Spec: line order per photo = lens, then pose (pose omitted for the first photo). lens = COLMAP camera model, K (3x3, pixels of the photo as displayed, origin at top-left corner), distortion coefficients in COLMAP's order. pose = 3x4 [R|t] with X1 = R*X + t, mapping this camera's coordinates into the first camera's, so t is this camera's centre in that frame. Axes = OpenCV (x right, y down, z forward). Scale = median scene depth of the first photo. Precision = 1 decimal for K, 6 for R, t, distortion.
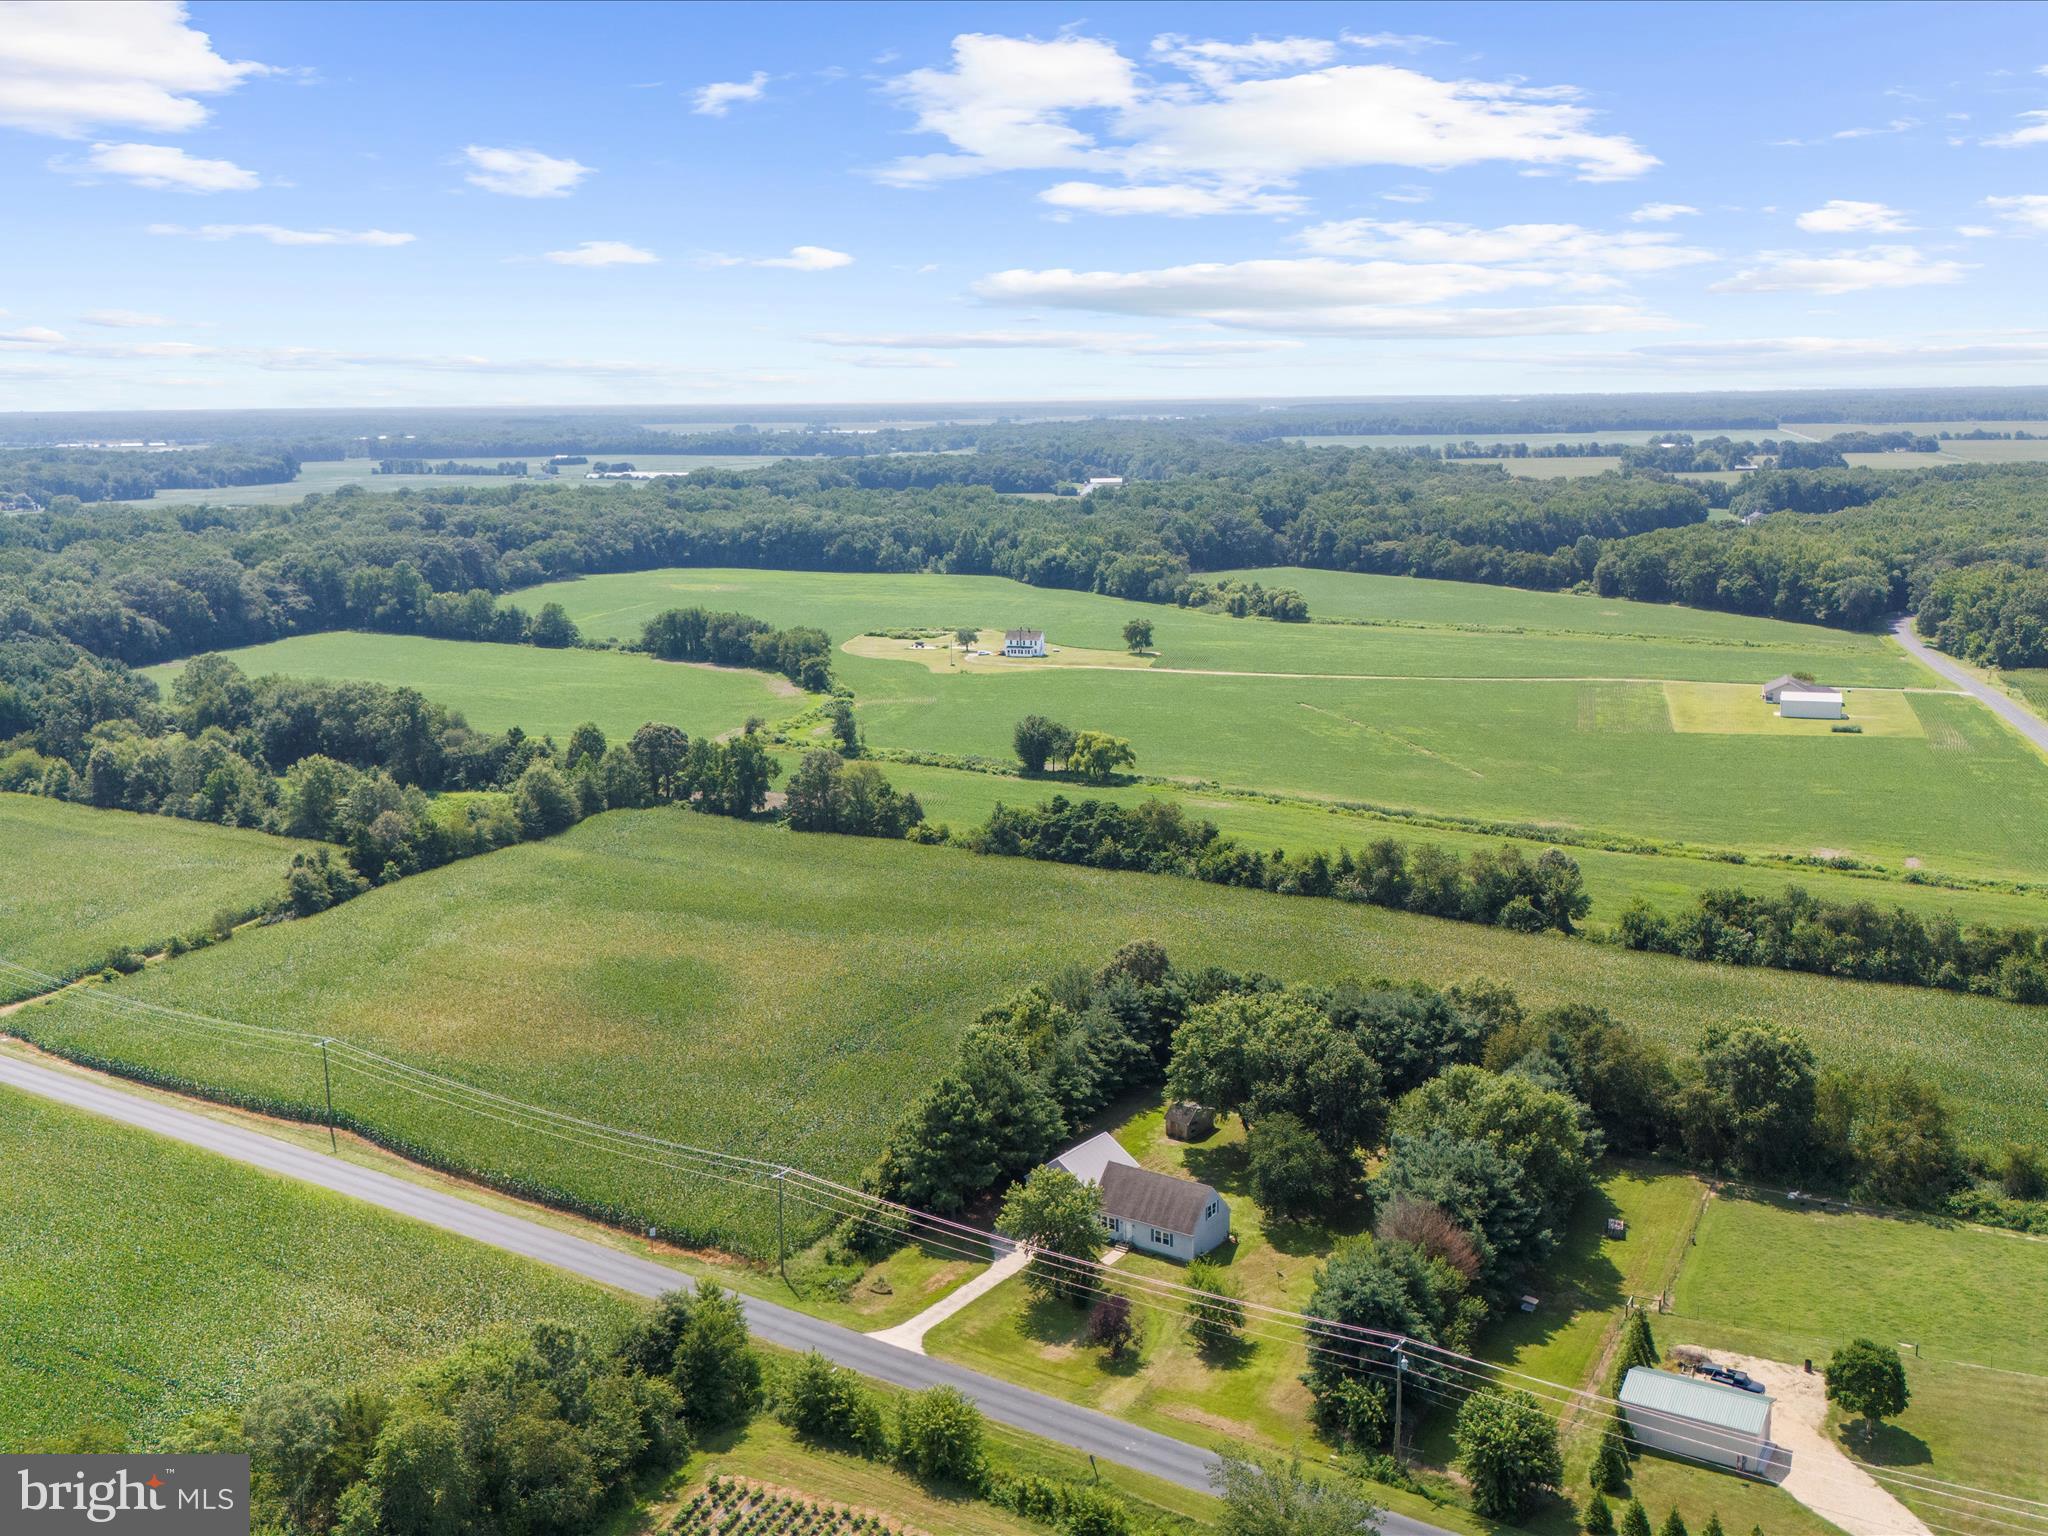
lens RADIAL K [[2012.3, 0, 1024.0], [0, 2012.3, 768.0], [0, 0, 1]] dist [0.131793, -0.249584]
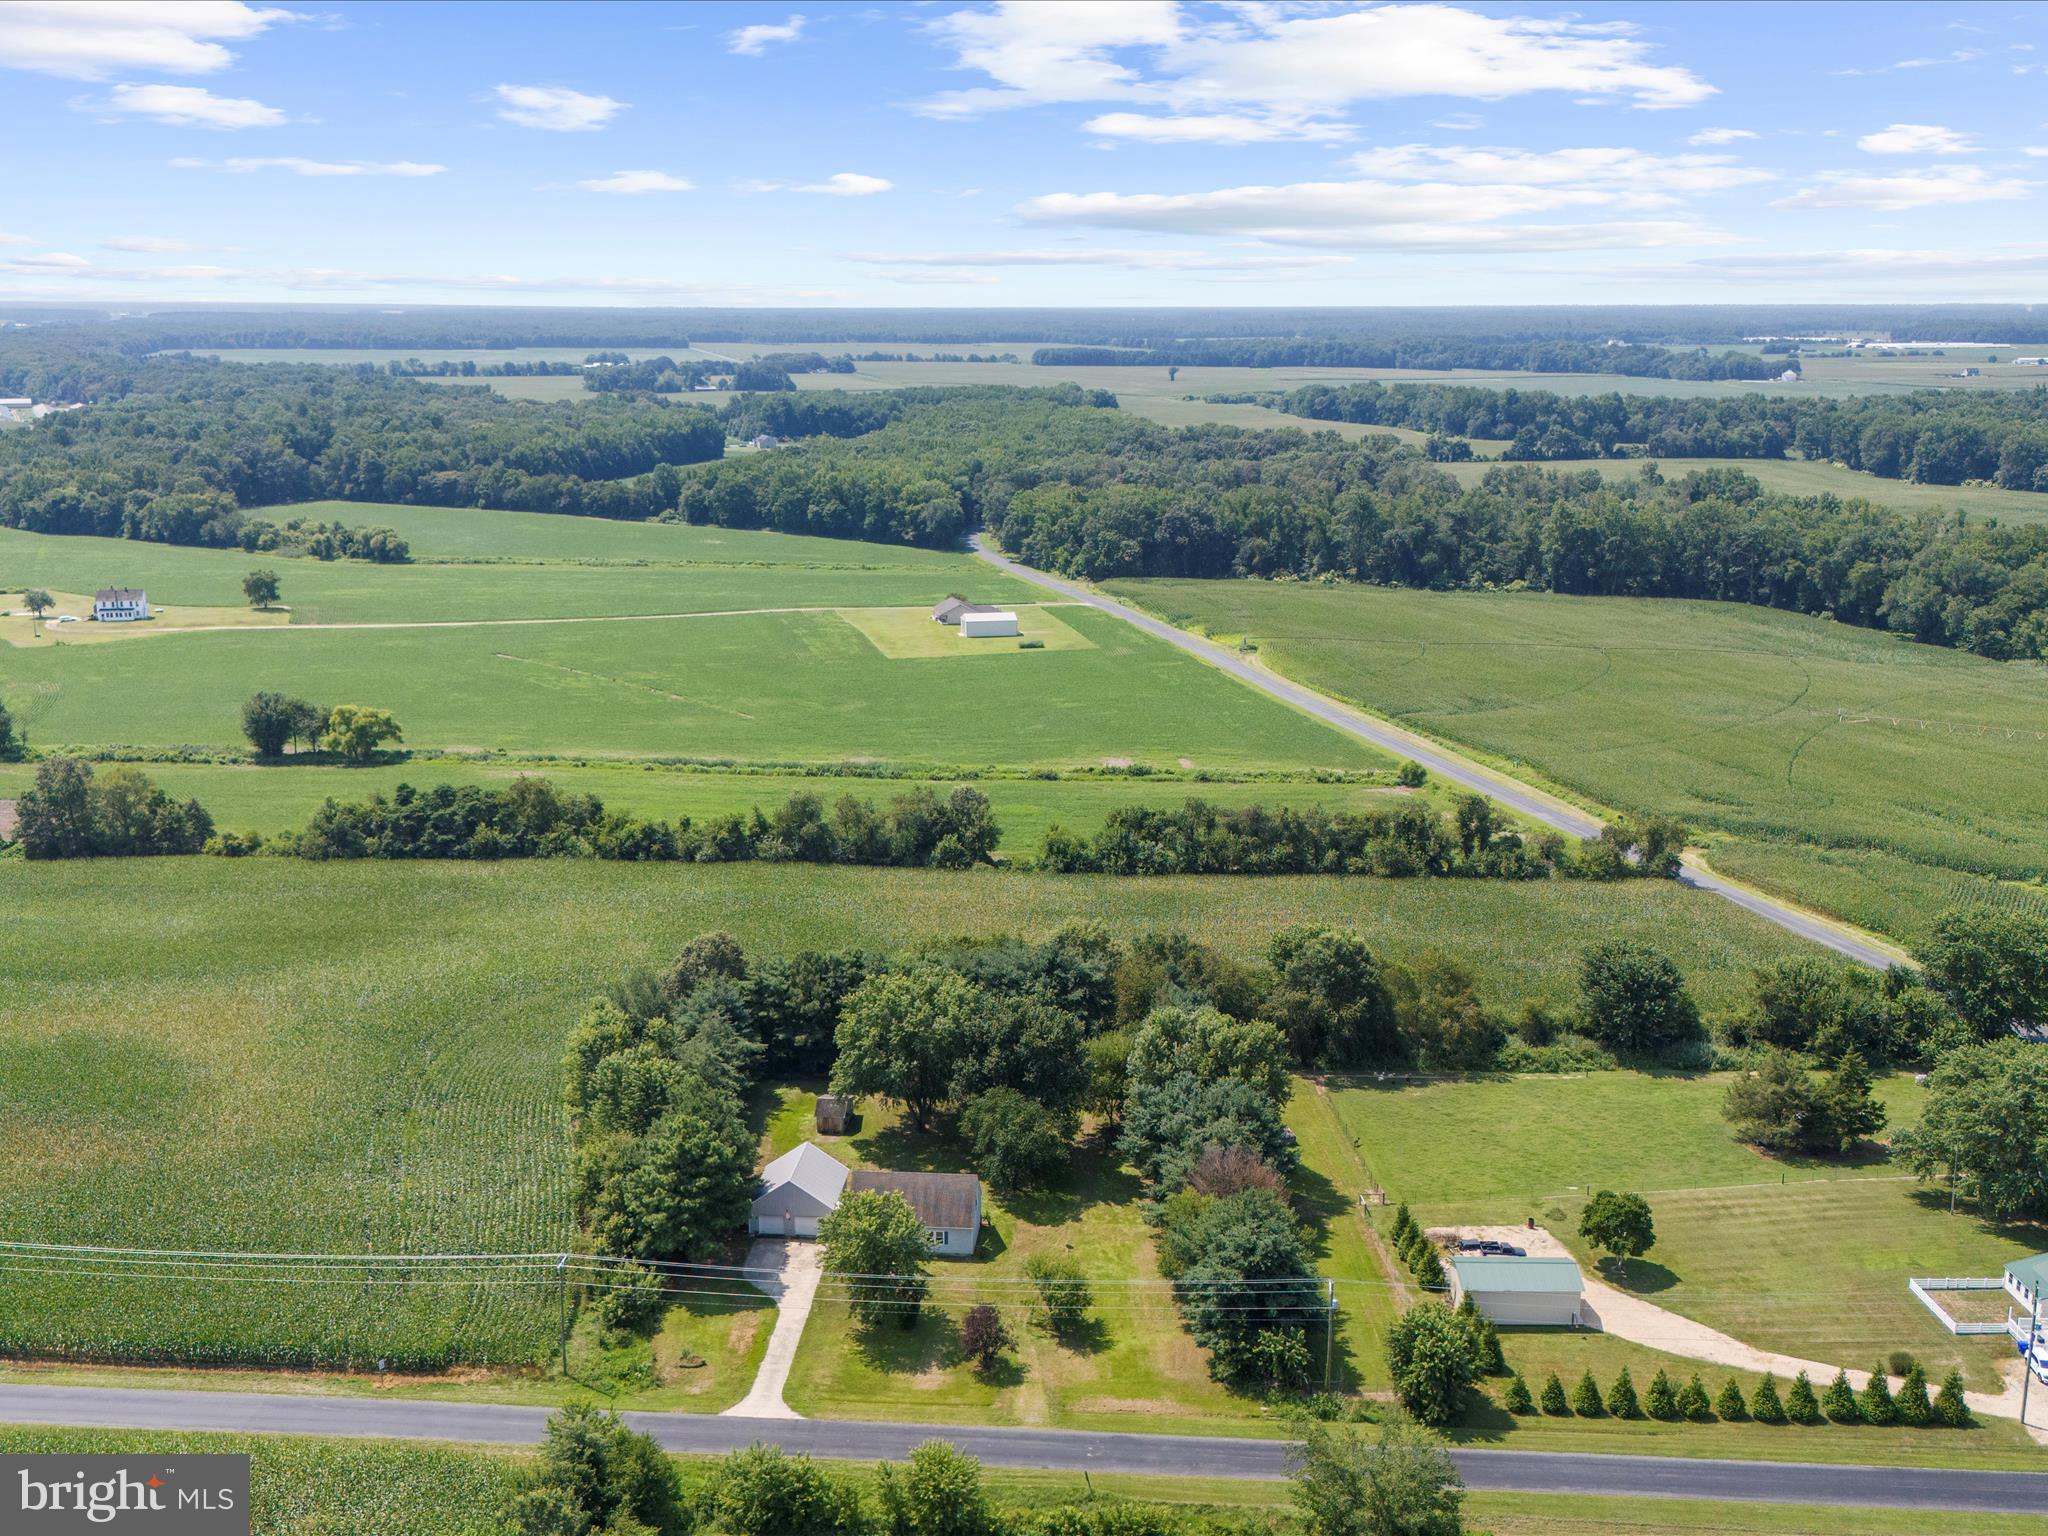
lens RADIAL K [[2037.2, 0, 1030.3], [0, 2037.2, 767.4], [0, 0, 1]] dist [0.176259, -0.424032]
pose [[0.859252, -0.100852, 0.501512, -0.207553], [0.081467, 0.994839, 0.060480, -0.026884], [-0.505023, -0.011111, 0.863034, 0.076393]]
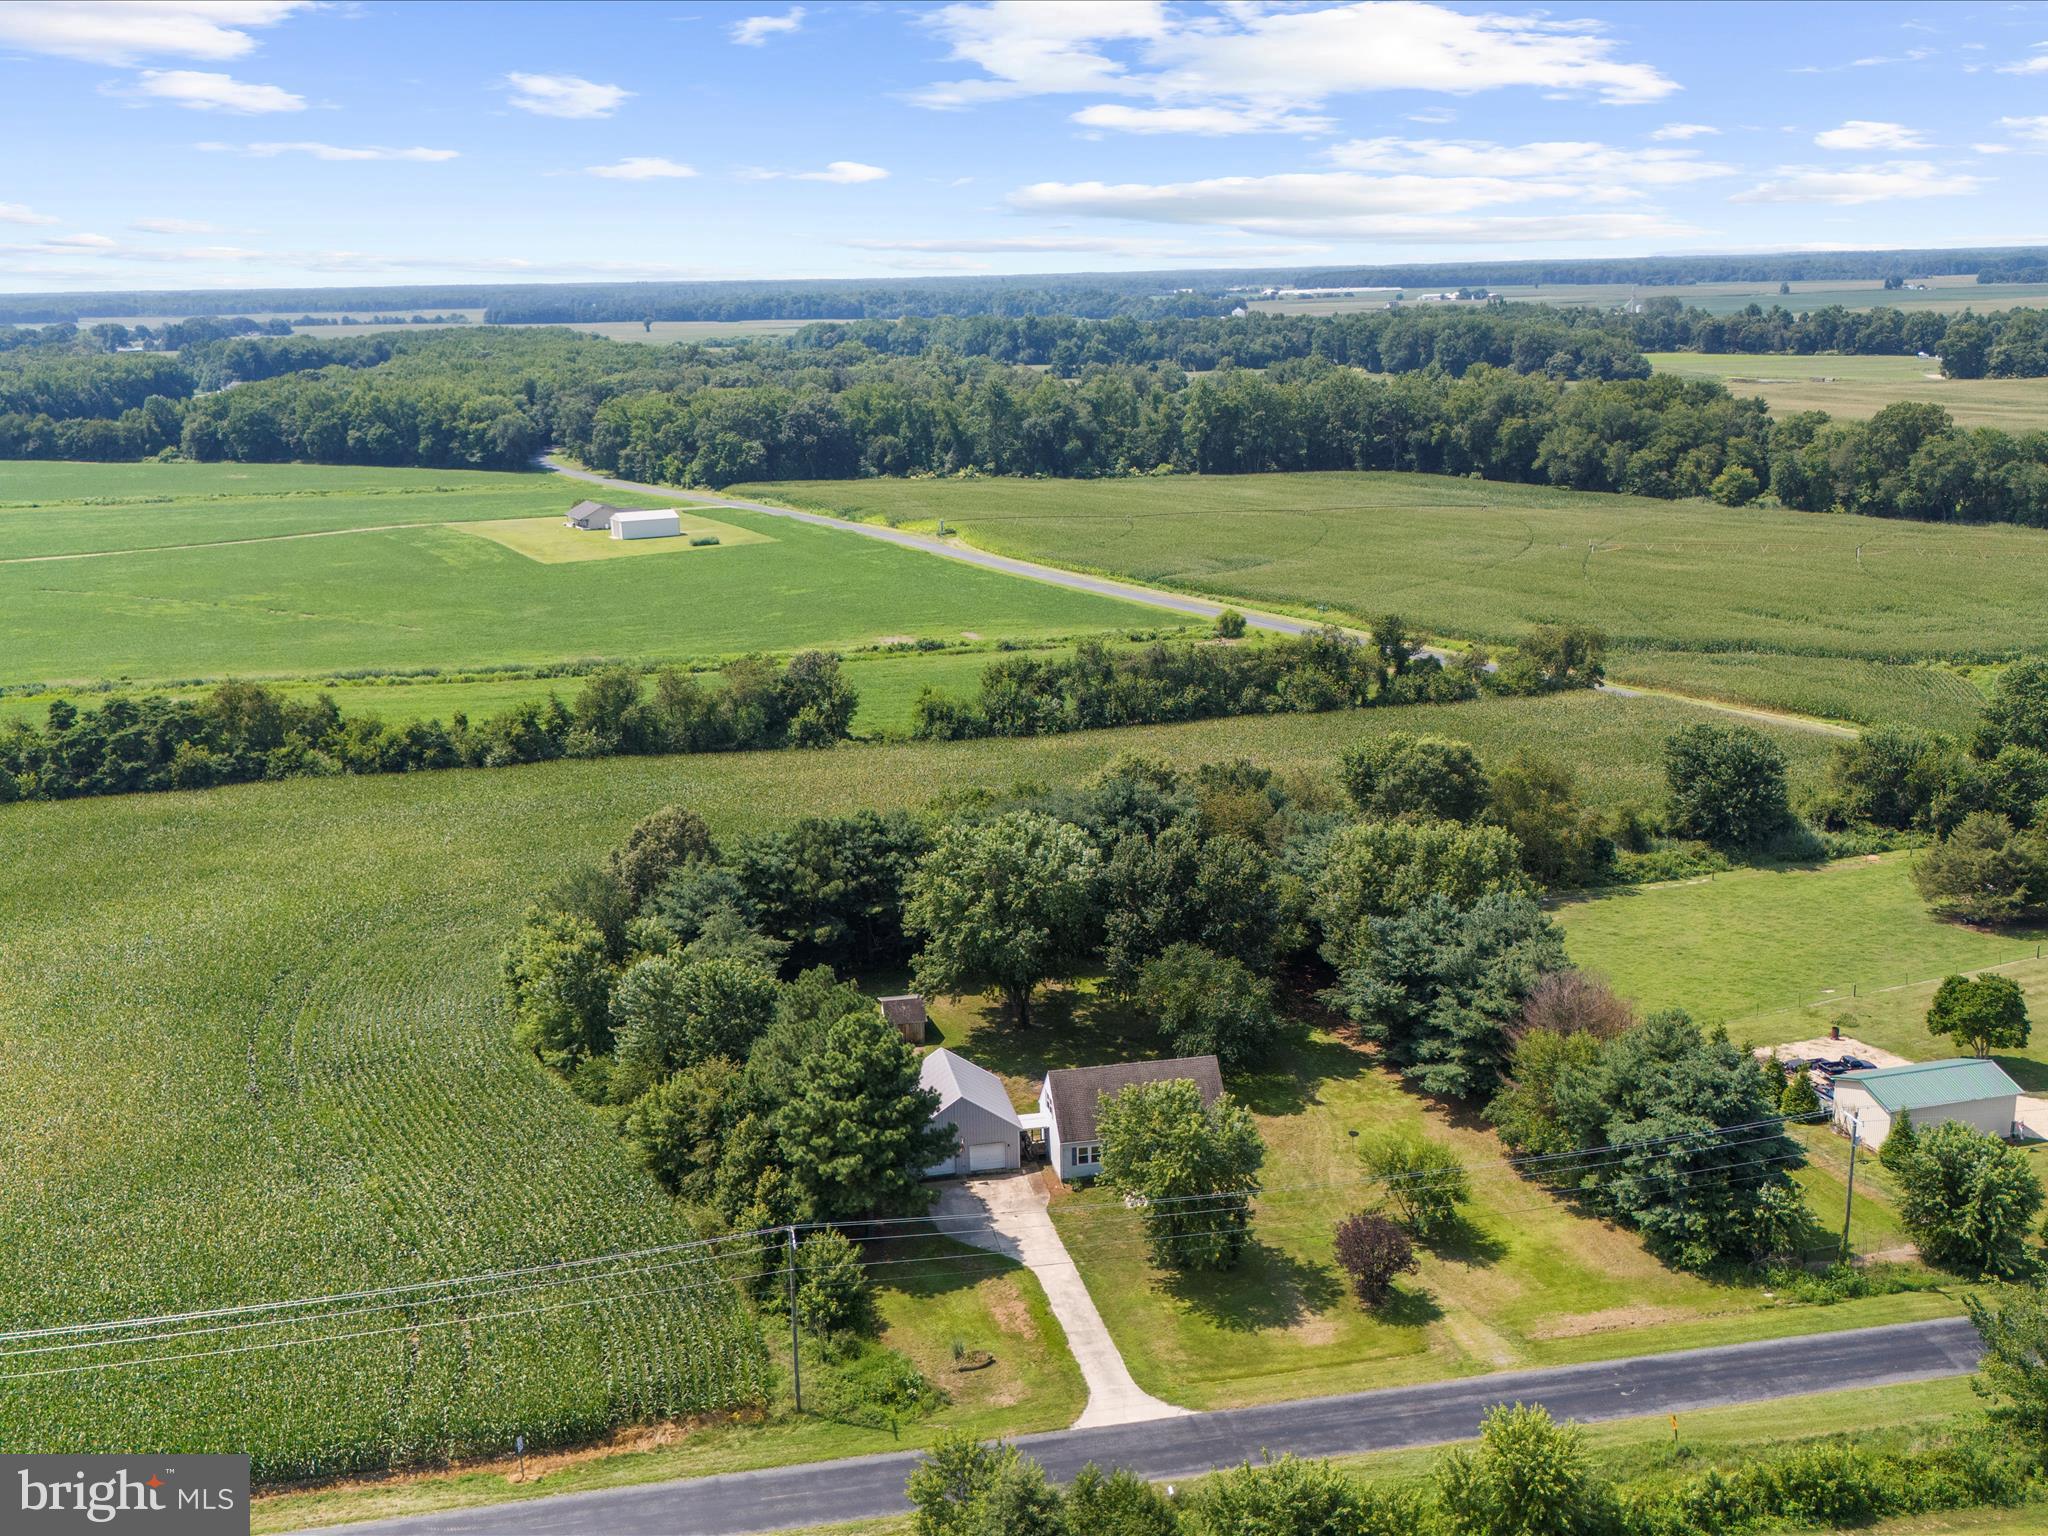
lens RADIAL K [[2012.3, 0, 1024.0], [0, 2012.3, 768.0], [0, 0, 1]] dist [0.131793, -0.249584]
pose [[0.685911, -0.176582, 0.705936, -0.252502], [0.147015, 0.983733, 0.103226, 0.013023], [-0.712680, 0.032979, 0.700713, 0.311145]]
